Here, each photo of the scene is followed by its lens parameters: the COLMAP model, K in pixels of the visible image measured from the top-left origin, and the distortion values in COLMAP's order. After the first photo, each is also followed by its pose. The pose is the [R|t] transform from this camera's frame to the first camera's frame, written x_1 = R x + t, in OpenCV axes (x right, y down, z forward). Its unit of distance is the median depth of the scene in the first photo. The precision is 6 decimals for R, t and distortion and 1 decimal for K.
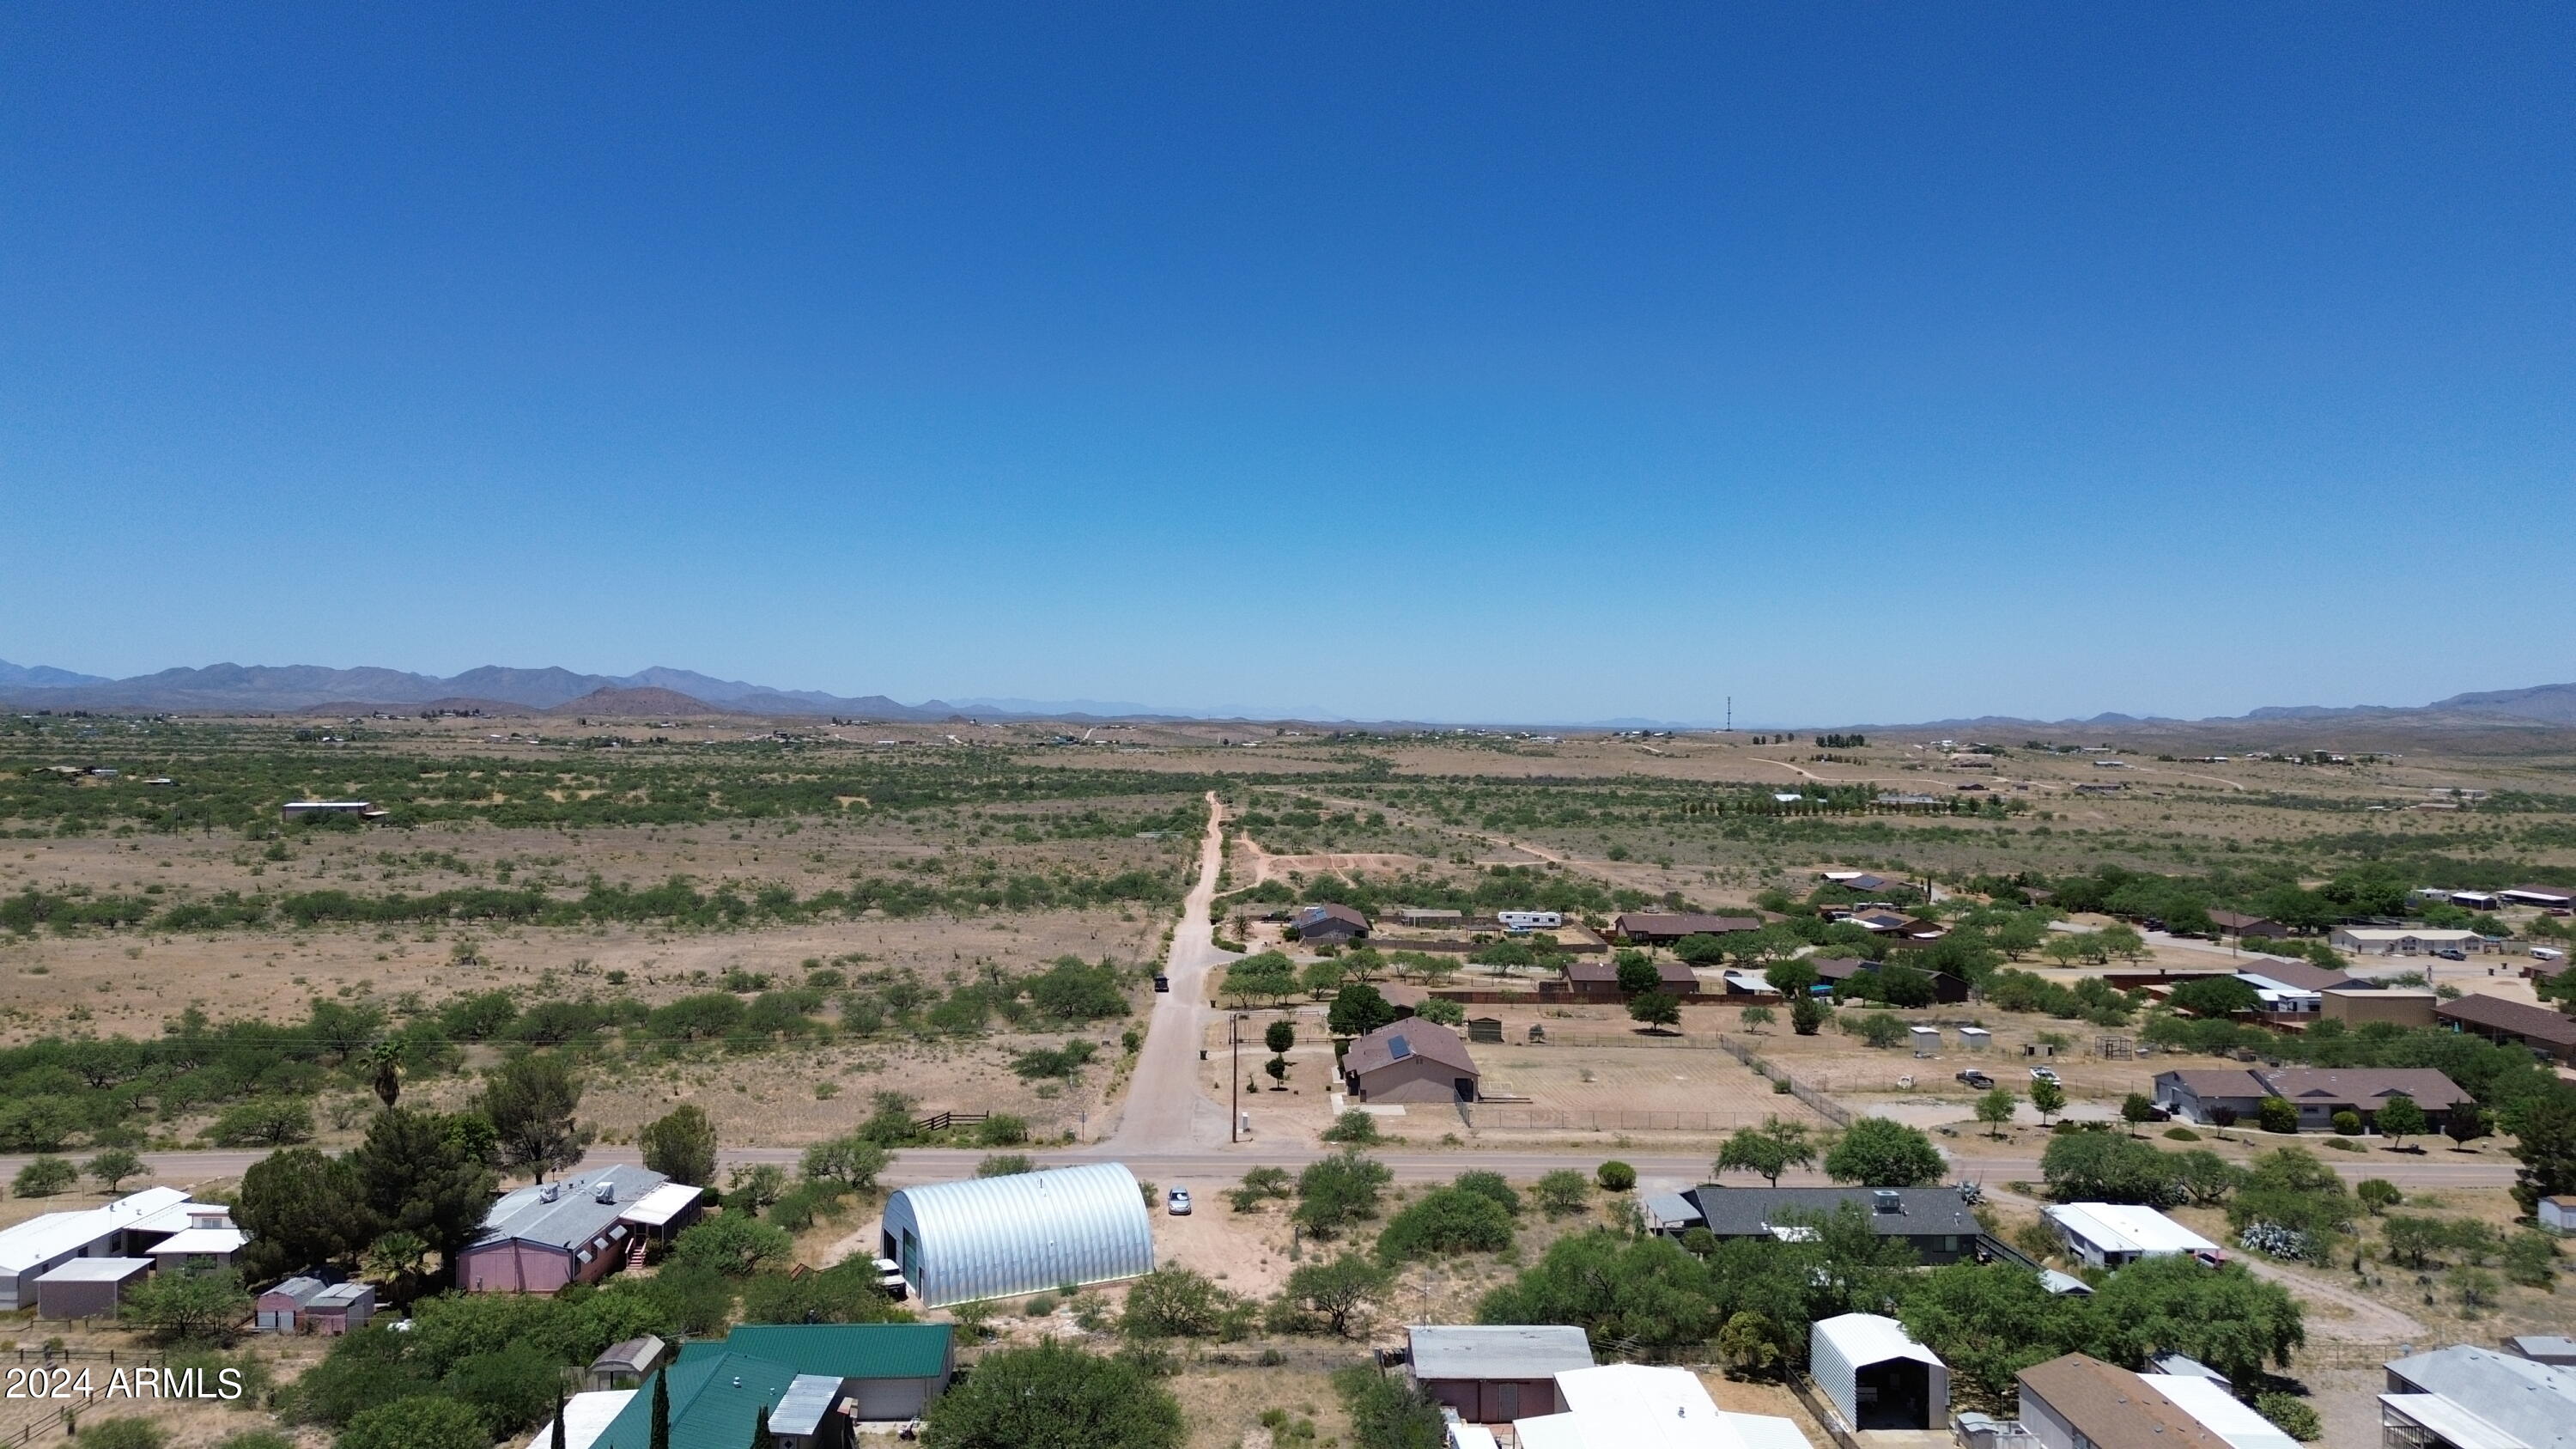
lens RADIAL K [[1823.5, 0, 1288.4], [0, 1823.5, 725.9], [0, 0, 1]] dist [0.070534, -0.069758]
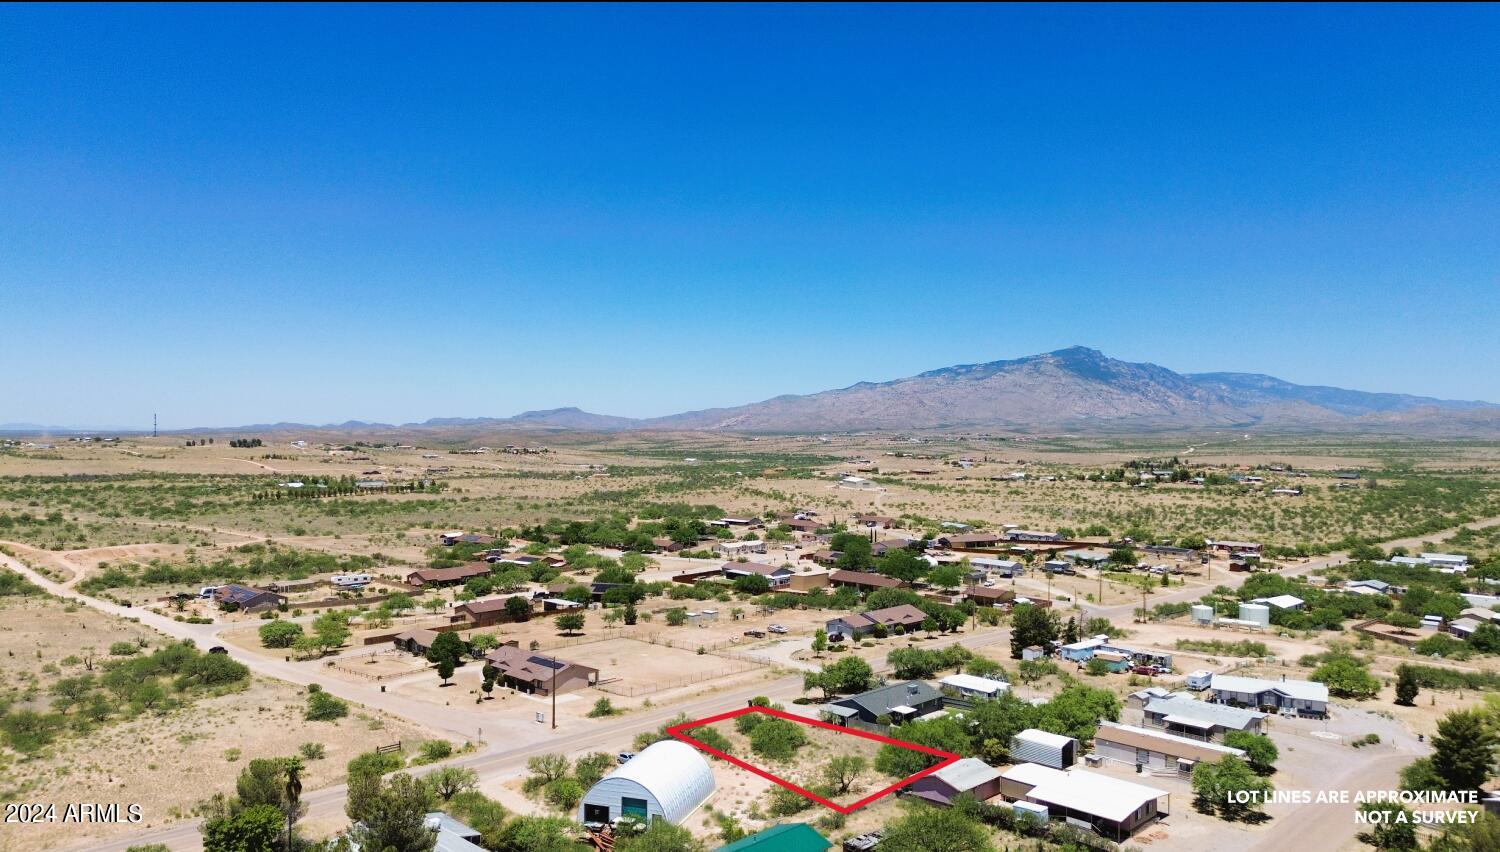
lens RADIAL K [[1072.7, 0, 753.6], [0, 1072.7, 425.3], [0, 0, 1]] dist [0.067067, -0.062292]
pose [[0.711845, -0.001312, 0.702335, -0.389995], [0.002912, 0.999995, -0.001084, -0.040194], [-0.702330, 0.002817, 0.711846, 0.072857]]
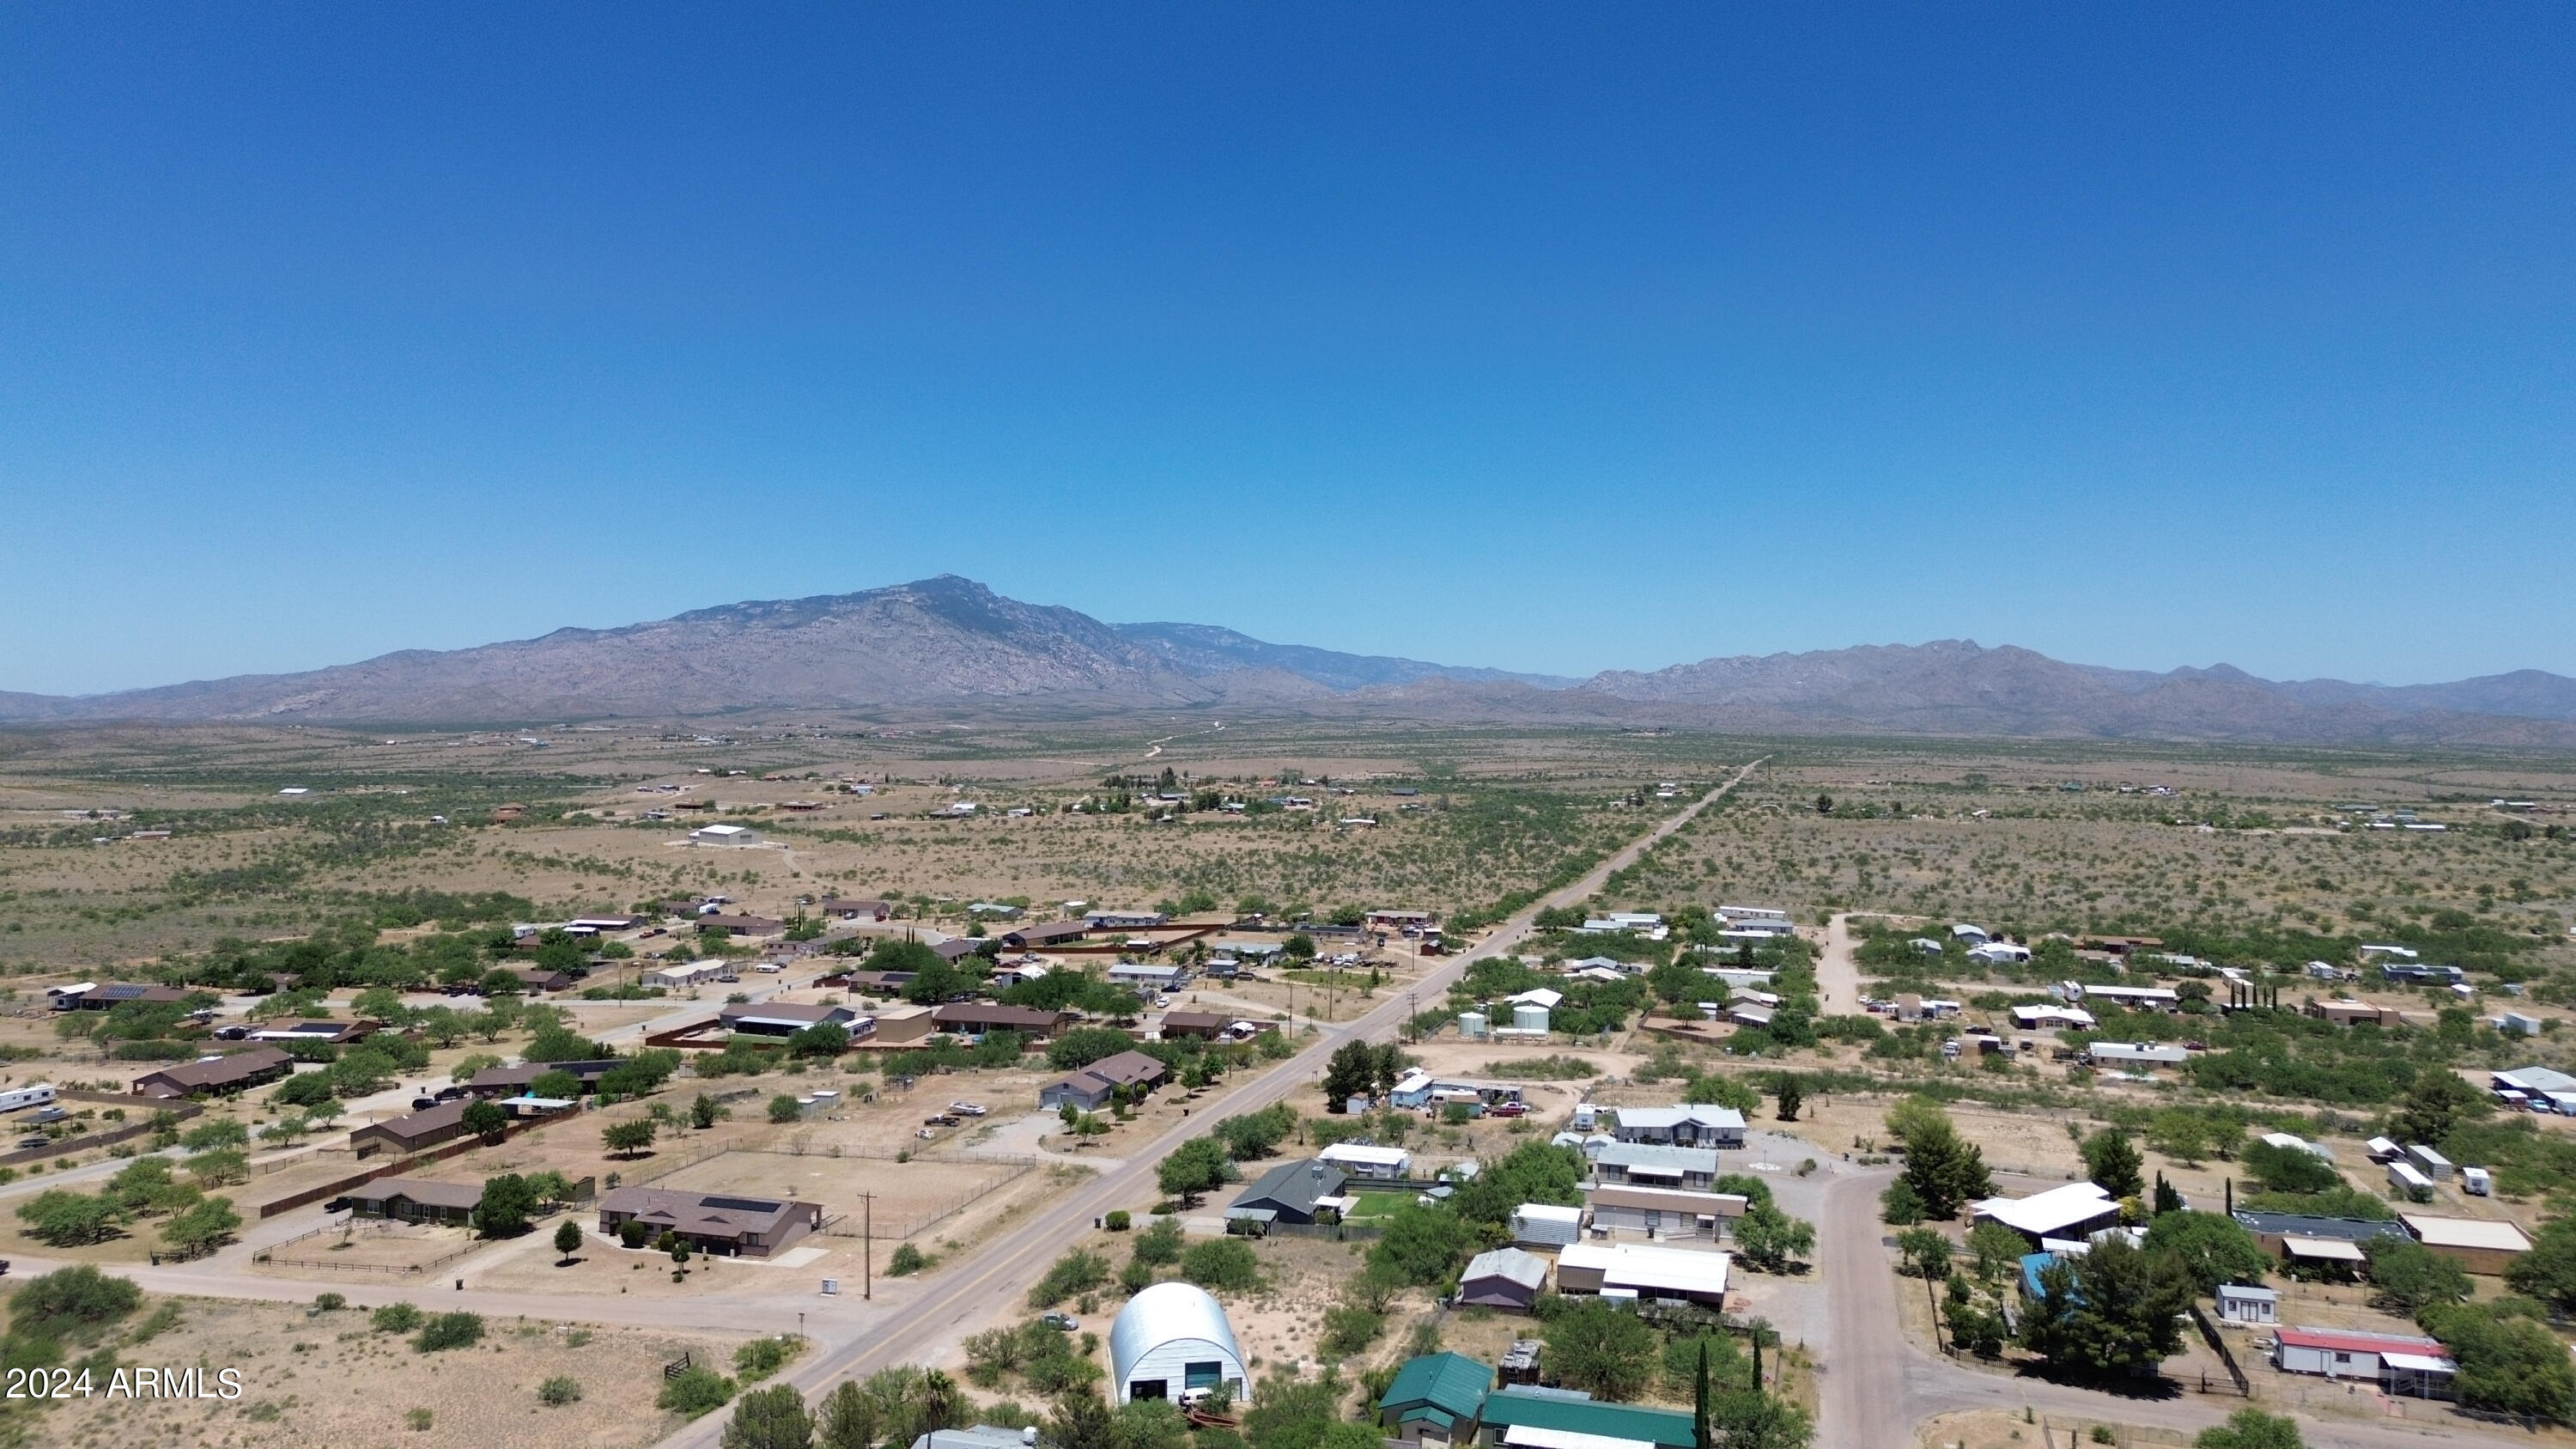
lens RADIAL K [[1823.5, 0, 1284.3], [0, 1823.5, 710.5], [0, 0, 1]] dist [0.070534, -0.069758]
pose [[0.310130, -0.007337, 0.950666, -0.668994], [0.008319, 0.999953, 0.005004, -0.097847], [-0.950658, 0.006357, 0.310176, 0.231218]]
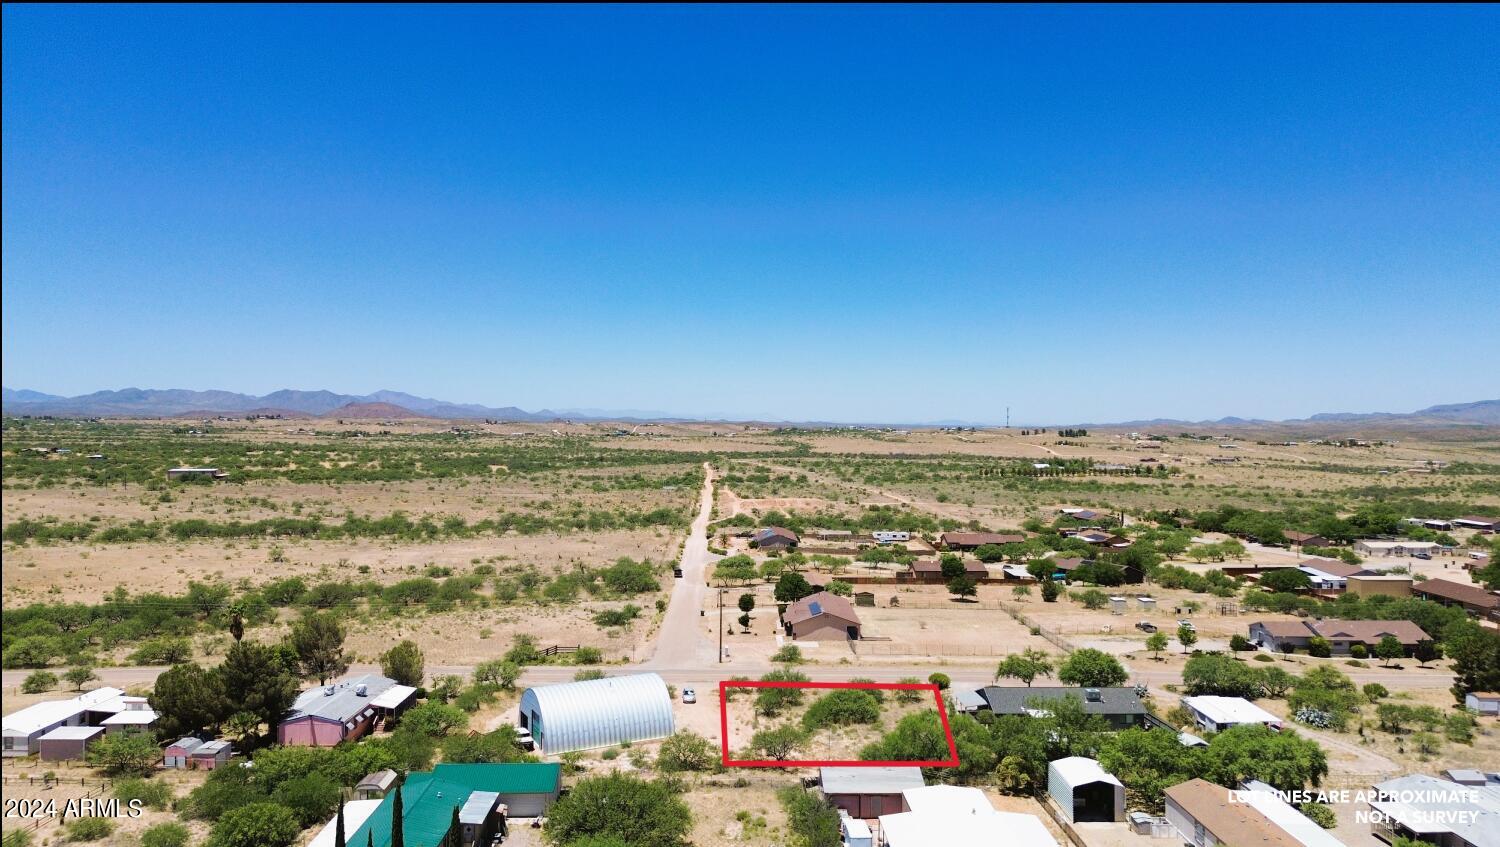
lens RADIAL K [[1063.1, 0, 753.0], [0, 1063.1, 420.5], [0, 0, 1]] dist [0.060275, -0.043832]
pose [[0.999999, -0.000076, 0.001394, 0.000003], [0.000081, 0.999993, -0.003704, 0.000372], [-0.001394, 0.003704, 0.999992, -0.010292]]
